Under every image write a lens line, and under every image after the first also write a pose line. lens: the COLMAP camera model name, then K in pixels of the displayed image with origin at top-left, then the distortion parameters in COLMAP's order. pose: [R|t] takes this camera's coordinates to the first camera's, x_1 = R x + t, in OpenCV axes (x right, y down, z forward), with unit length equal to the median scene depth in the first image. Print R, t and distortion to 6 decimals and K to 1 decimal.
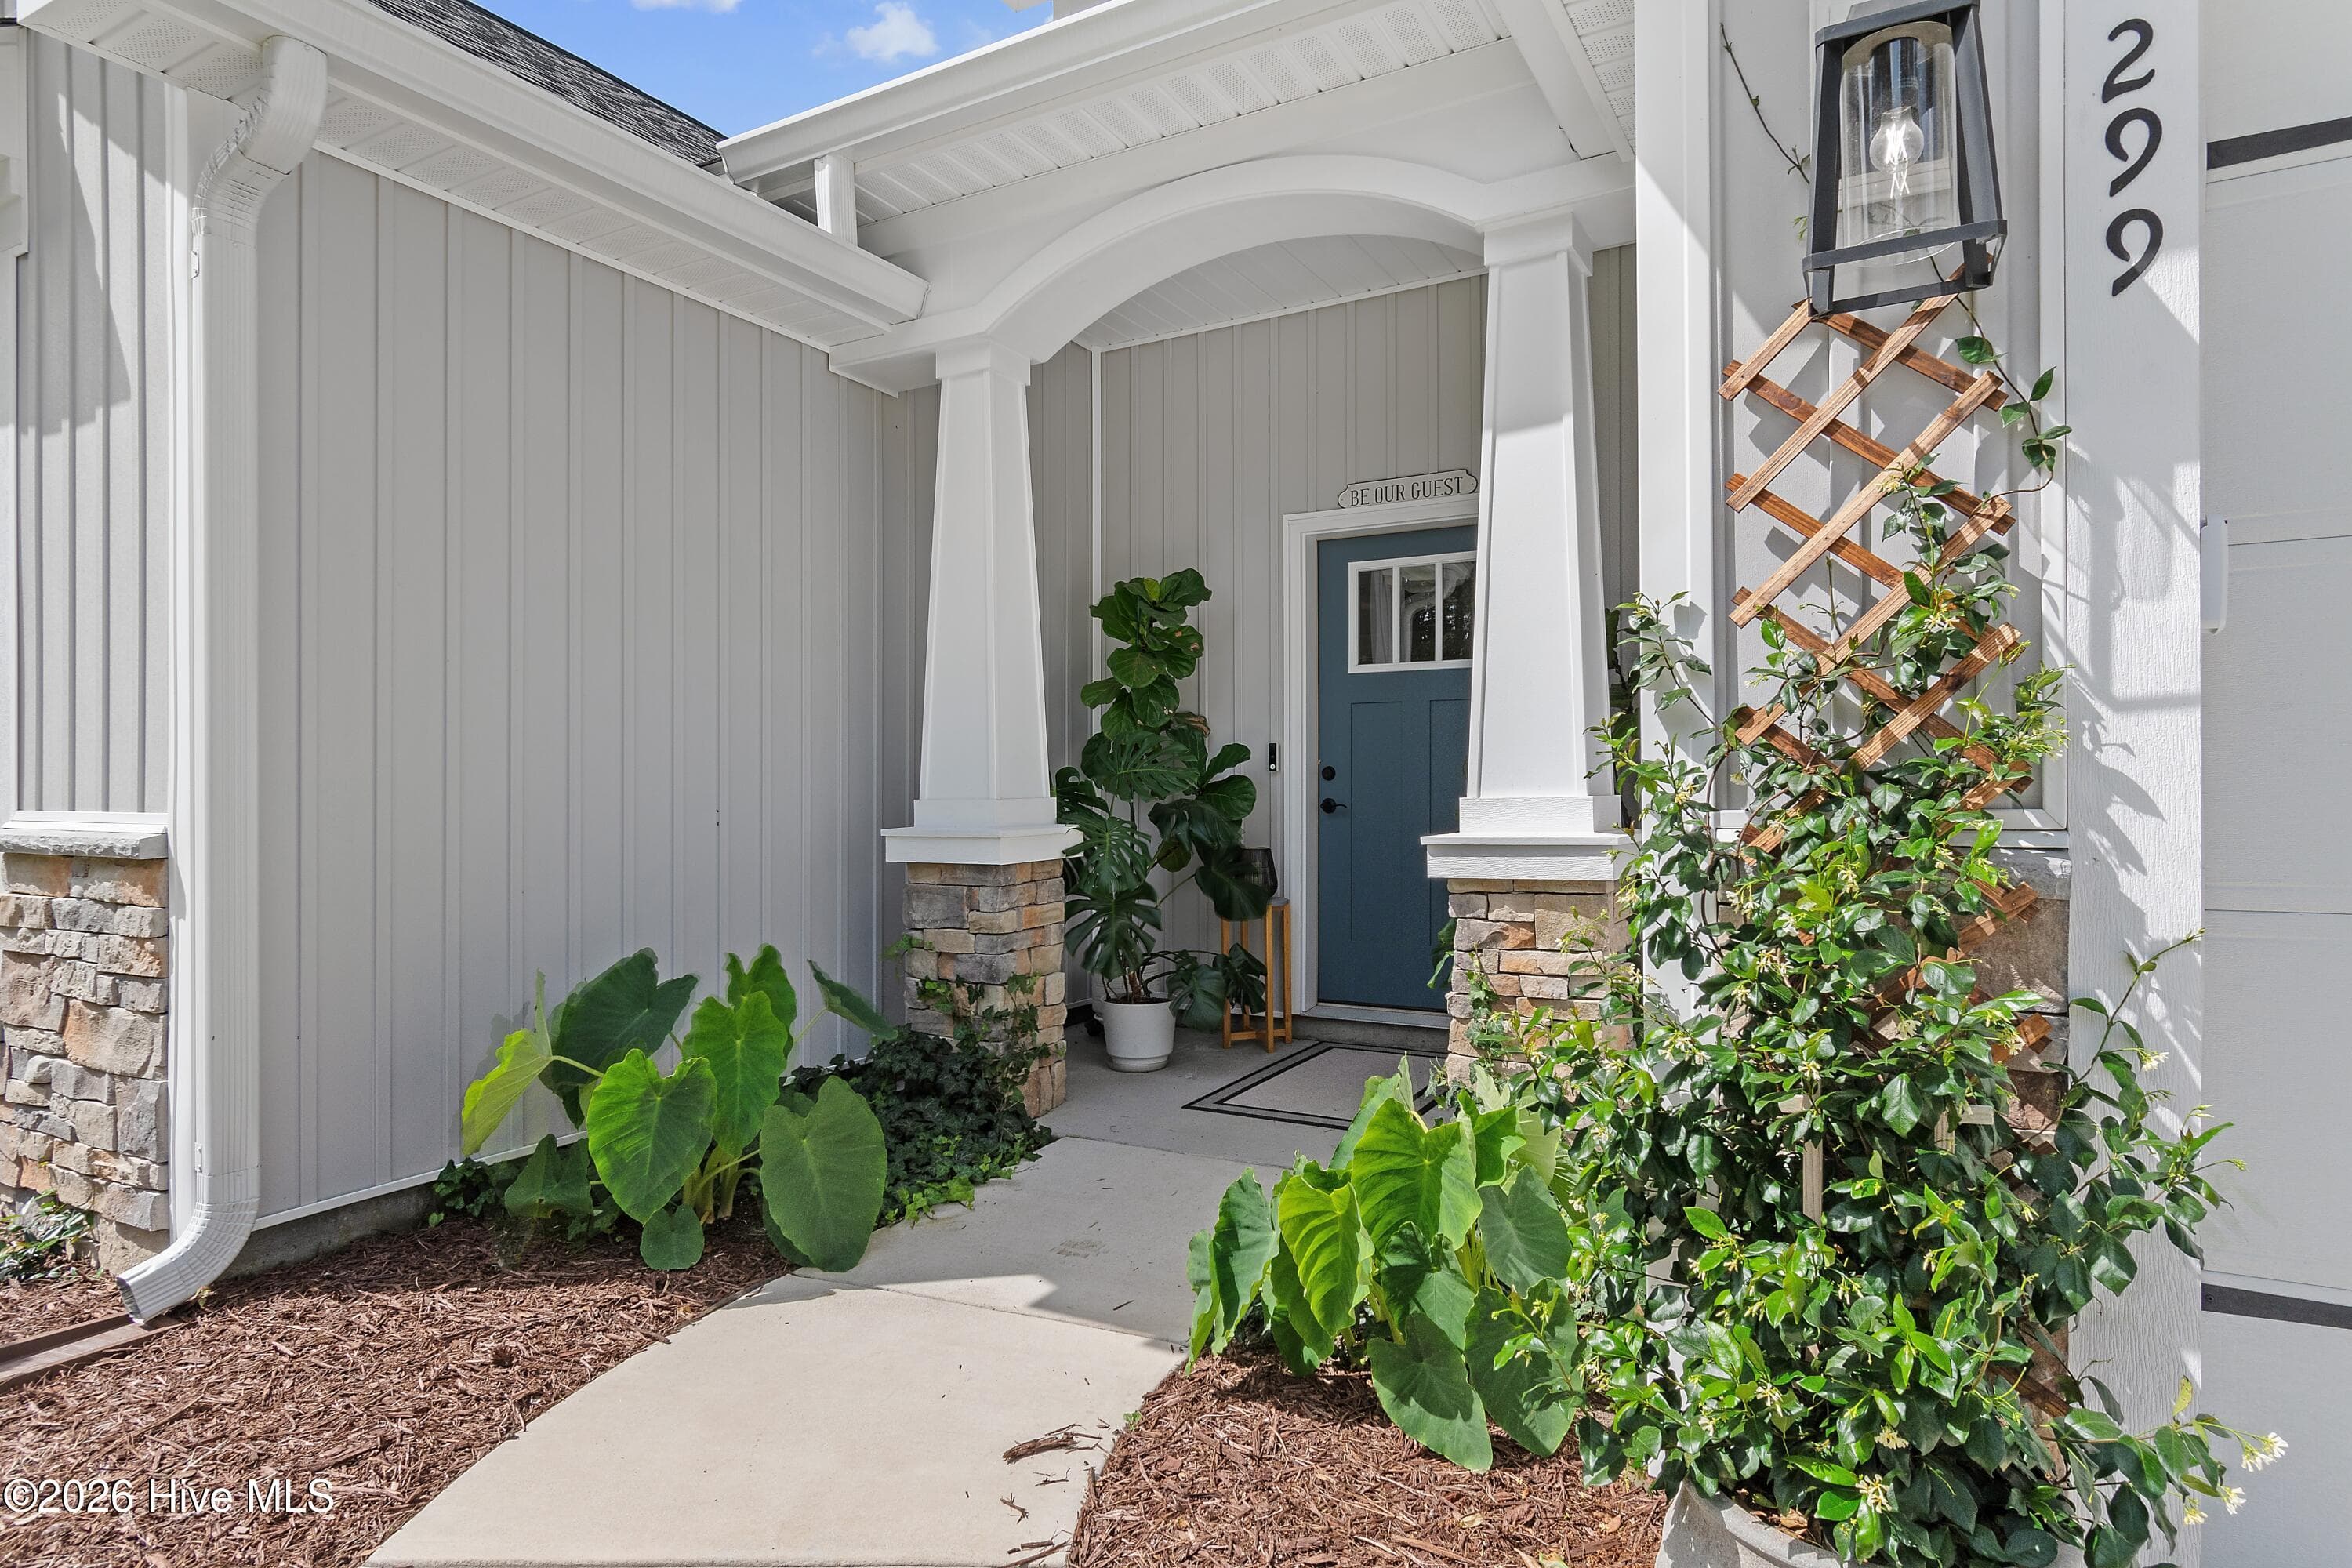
lens RADIAL K [[1286.8, 0, 1176.4], [0, 1286.8, 782.6], [0, 0, 1]] dist [-0.015521, -0.001938]
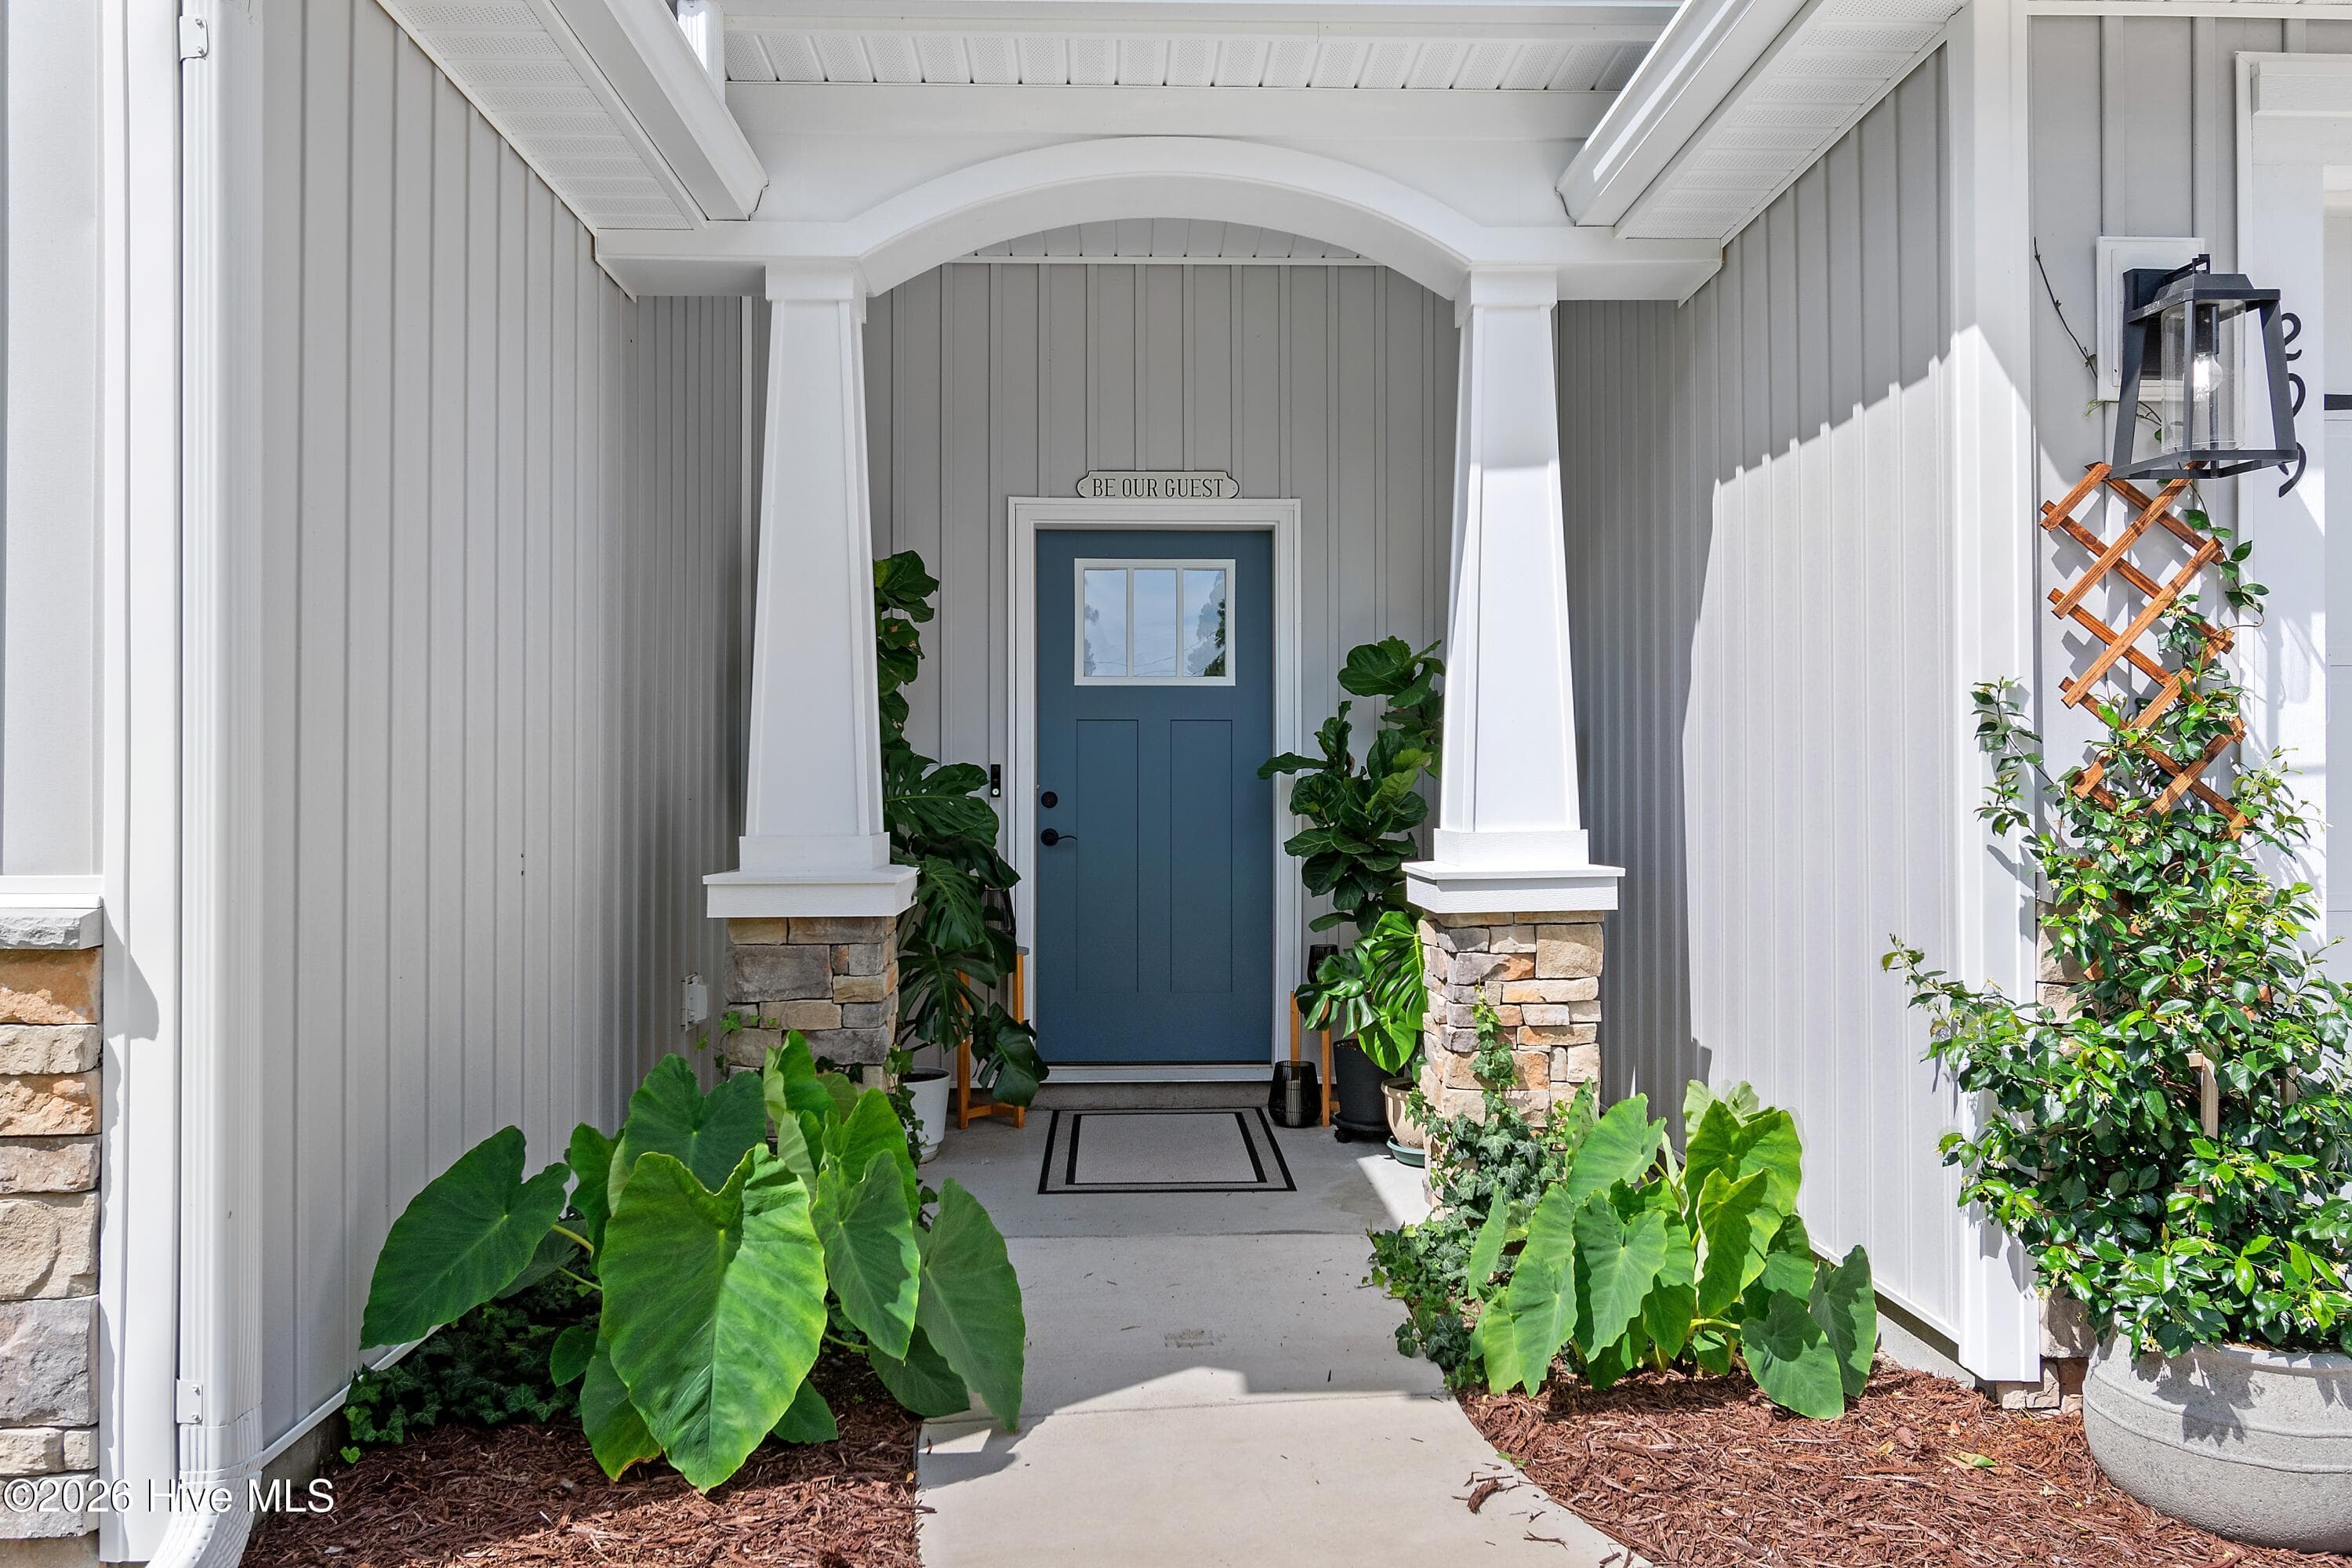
lens RADIAL K [[1648.4, 0, 1175.4], [0, 1648.4, 779.2], [0, 0, 1]] dist [-0.010986, -0.000025]
pose [[0.856512, 0.008734, 0.516054, -0.659983], [-0.002533, 0.999916, -0.012720, -0.012832], [-0.516122, 0.009588, 0.856462, 0.016253]]
